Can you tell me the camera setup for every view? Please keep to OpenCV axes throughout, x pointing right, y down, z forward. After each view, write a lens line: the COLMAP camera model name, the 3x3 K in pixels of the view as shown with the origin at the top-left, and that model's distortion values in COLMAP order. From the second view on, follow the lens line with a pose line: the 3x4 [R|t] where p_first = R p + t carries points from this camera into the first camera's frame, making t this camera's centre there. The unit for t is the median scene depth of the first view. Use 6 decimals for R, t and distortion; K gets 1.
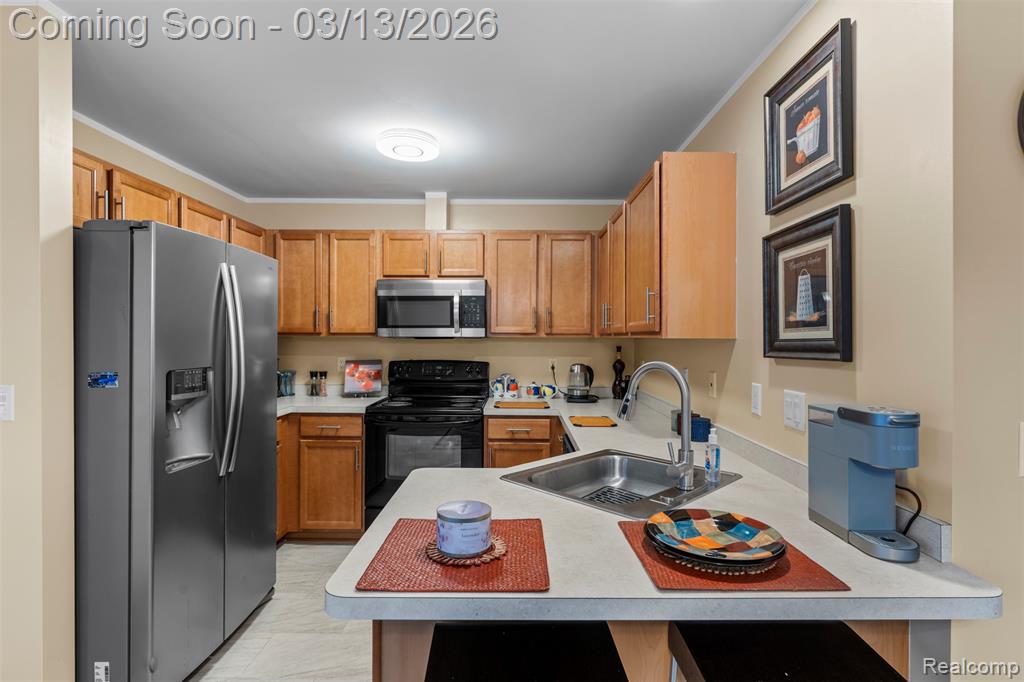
lens RADIAL K [[513.7, 0, 519.6], [0, 513.7, 337.5], [0, 0, 1]] dist [0.000027, -0.002975]
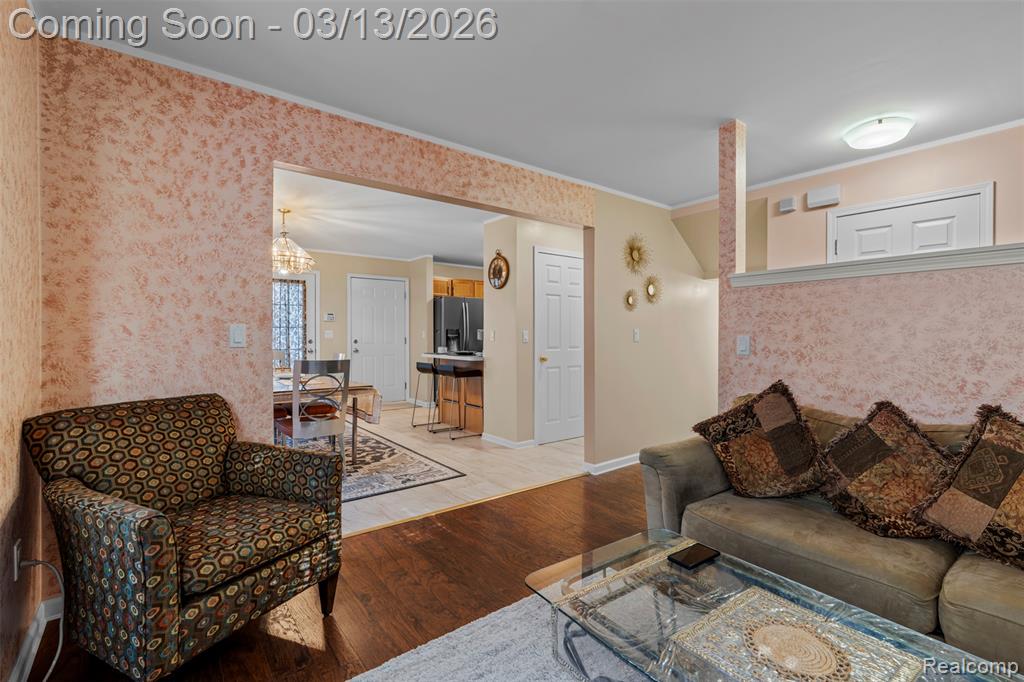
lens RADIAL K [[460.8, 0, 517.0], [0, 460.8, 337.1], [0, 0, 1]] dist [-0.015595, 0.004541]
pose [[0.627048, -0.000189, -0.778980, 2.351989], [0.001400, 0.999999, 0.000885, 0.110990], [0.778979, -0.001645, 0.627048, -0.861406]]
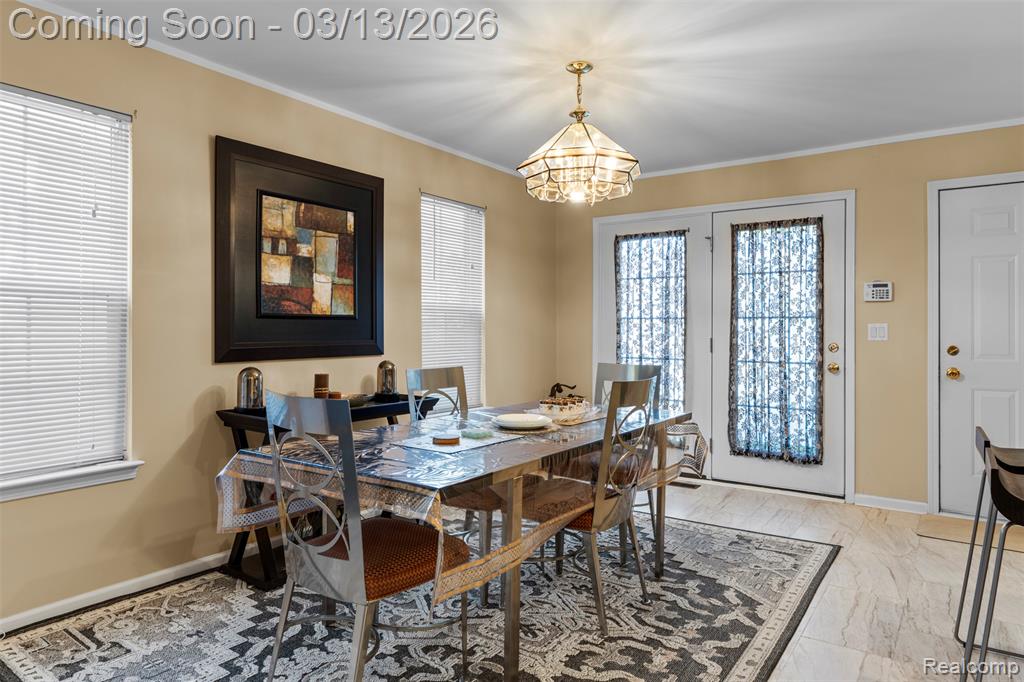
lens RADIAL K [[634.5, 0, 521.2], [0, 634.5, 329.0], [0, 0, 1]] dist [-0.009072, 0.006189]
pose [[-0.566649, -0.009935, -0.823900, 1.224596], [-0.006082, 0.999950, -0.007875, 0.106518], [0.823937, 0.000549, -0.566681, 0.327164]]
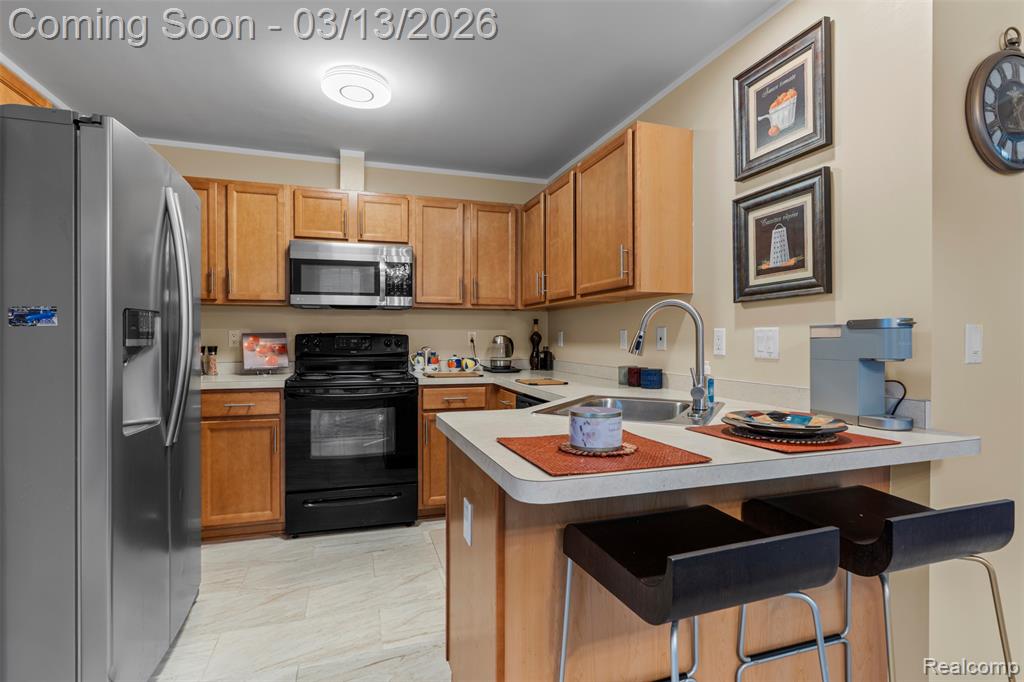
lens RADIAL K [[513.7, 0, 521.1], [0, 513.7, 341.8], [0, 0, 1]] dist [0.000027, -0.002975]
pose [[0.947455, -0.007499, 0.319802, -0.296267], [0.005129, 0.999953, 0.008253, 0.095439], [-0.319849, -0.006179, 0.947448, 0.035620]]
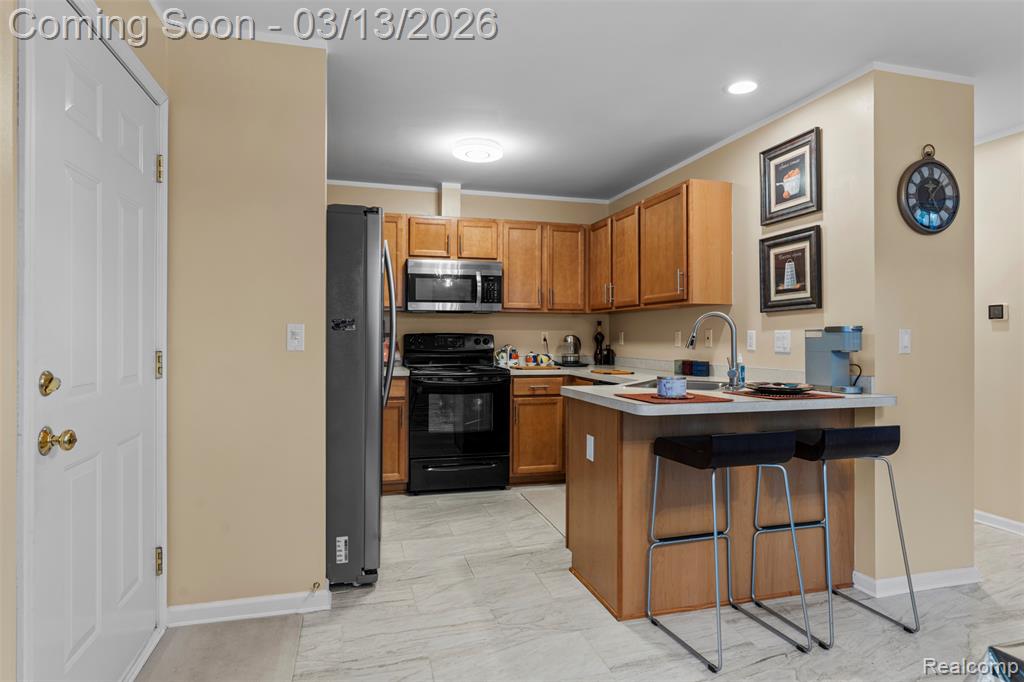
lens RADIAL K [[586.1, 0, 525.8], [0, 586.1, 332.9], [0, 0, 1]] dist [-0.003342, 0.004478]
pose [[0.959113, -0.001007, 0.283021, -0.635623], [0.003174, 0.999969, -0.007199, 0.094730], [-0.283005, 0.007803, 0.959087, -0.478924]]
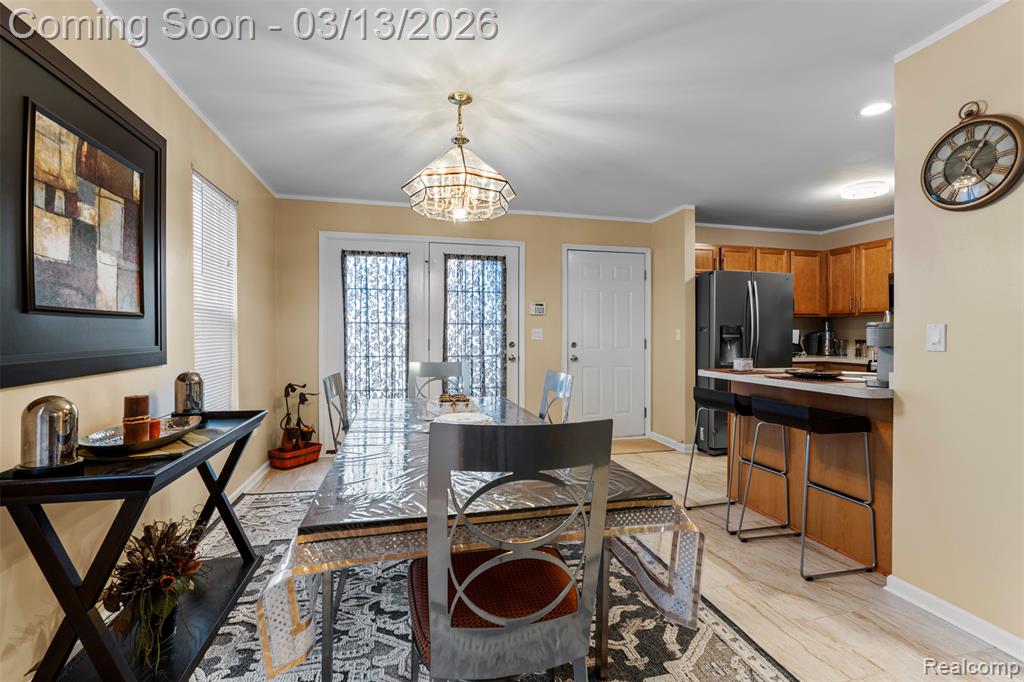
lens RADIAL K [[460.8, 0, 512.9], [0, 460.8, 336.7], [0, 0, 1]] dist [-0.015595, 0.004541]
pose [[0.240309, 0.000652, -0.970696, 1.136690], [-0.001343, 0.999999, 0.000339, 0.104614], [0.970695, 0.001222, 0.240310, -0.511161]]
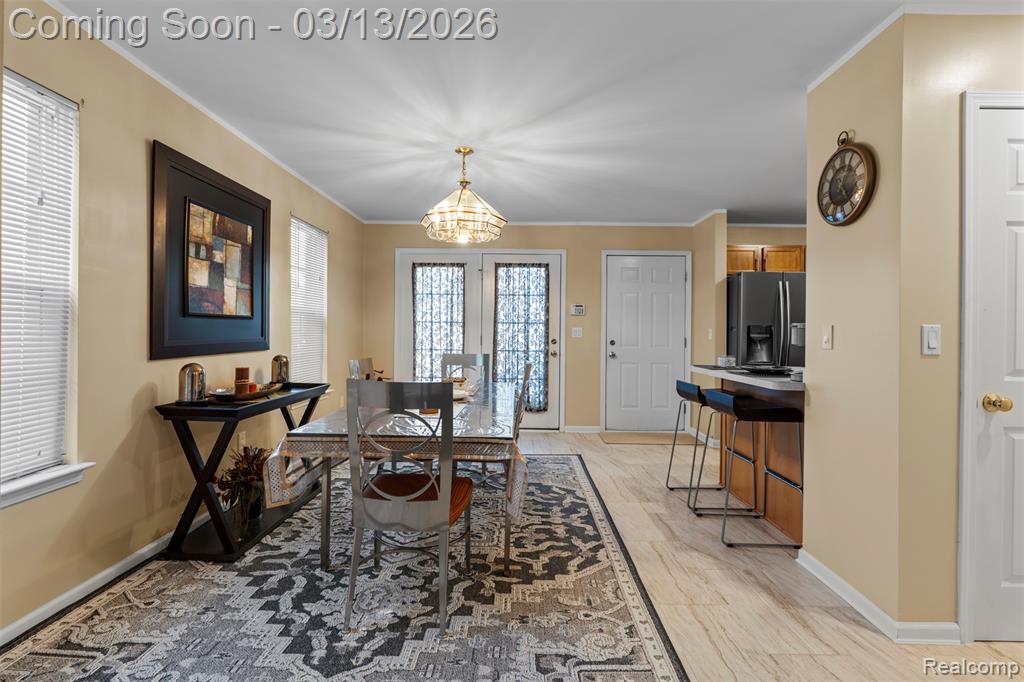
lens RADIAL K [[460.8, 0, 510.4], [0, 460.8, 332.4], [0, 0, 1]] dist [-0.015595, 0.004541]
pose [[-0.015434, -0.003865, -0.999873, 1.484981], [-0.010613, 0.999937, -0.003702, 0.106682], [0.999825, 0.010555, -0.015474, -0.186503]]
